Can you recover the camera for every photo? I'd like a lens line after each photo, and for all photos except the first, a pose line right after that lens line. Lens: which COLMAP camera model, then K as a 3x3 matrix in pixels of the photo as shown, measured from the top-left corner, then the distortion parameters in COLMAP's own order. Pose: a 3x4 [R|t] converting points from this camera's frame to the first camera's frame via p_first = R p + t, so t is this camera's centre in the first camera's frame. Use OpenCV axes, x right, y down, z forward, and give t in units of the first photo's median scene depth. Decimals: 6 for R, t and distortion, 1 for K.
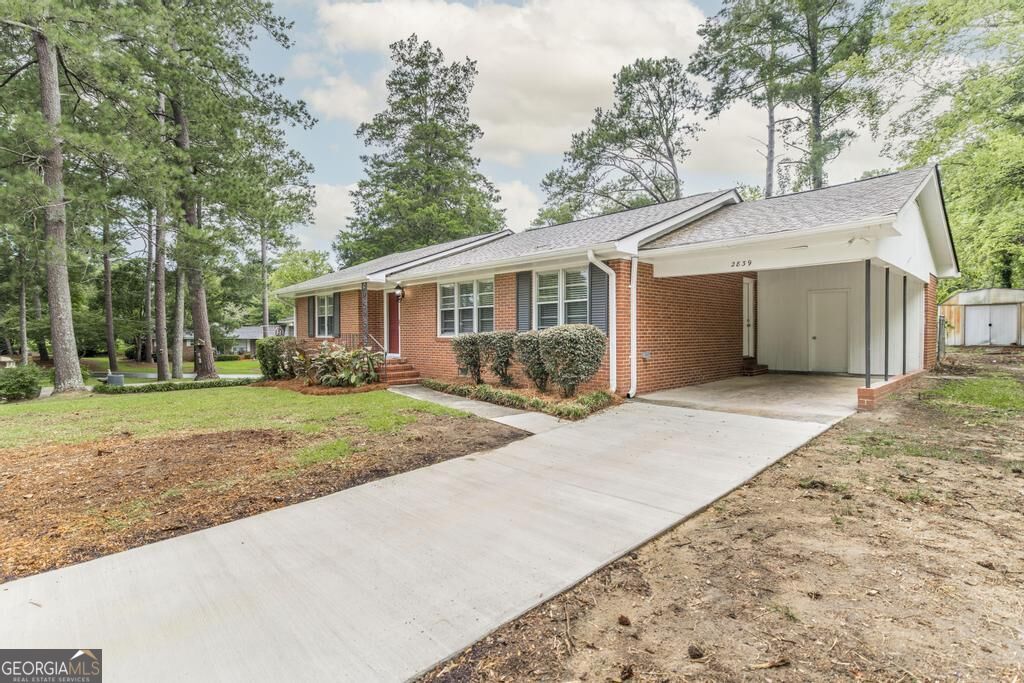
lens RADIAL K [[496.2, 0, 509.0], [0, 496.2, 340.6], [0, 0, 1]] dist [-0.001765, -0.000033]
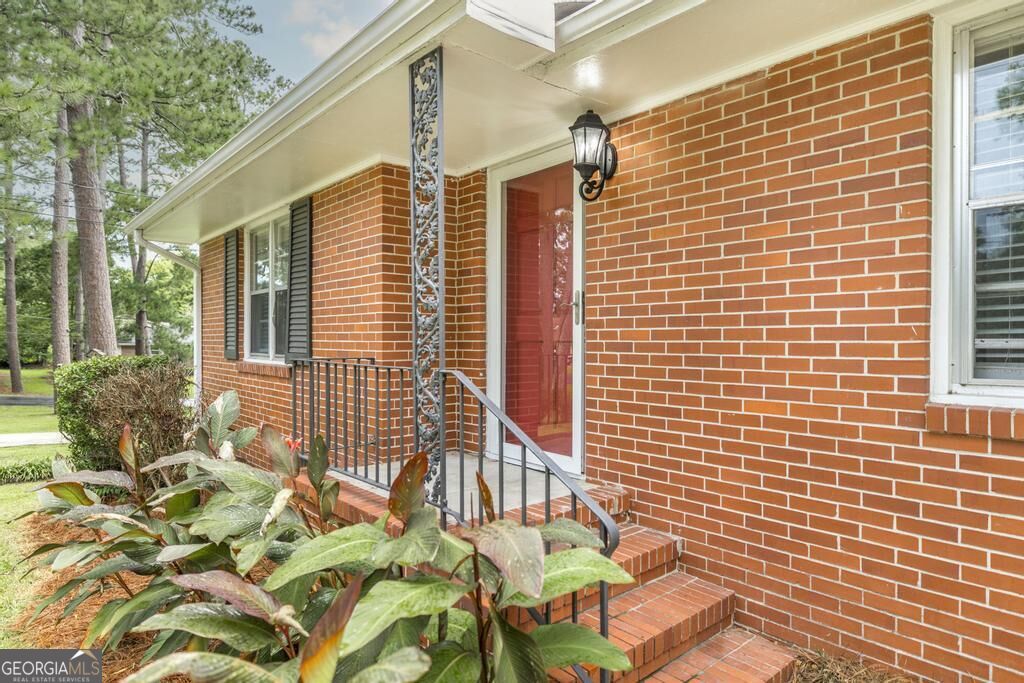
lens RADIAL K [[607.0, 0, 516.4], [0, 607.0, 337.5], [0, 0, 1]] dist [-0.001143, -0.000110]
pose [[0.998246, 0.001948, -0.059169, -0.191573], [-0.002779, 0.999899, -0.013953, -0.016311], [0.059136, 0.014093, 0.998150, 0.616478]]
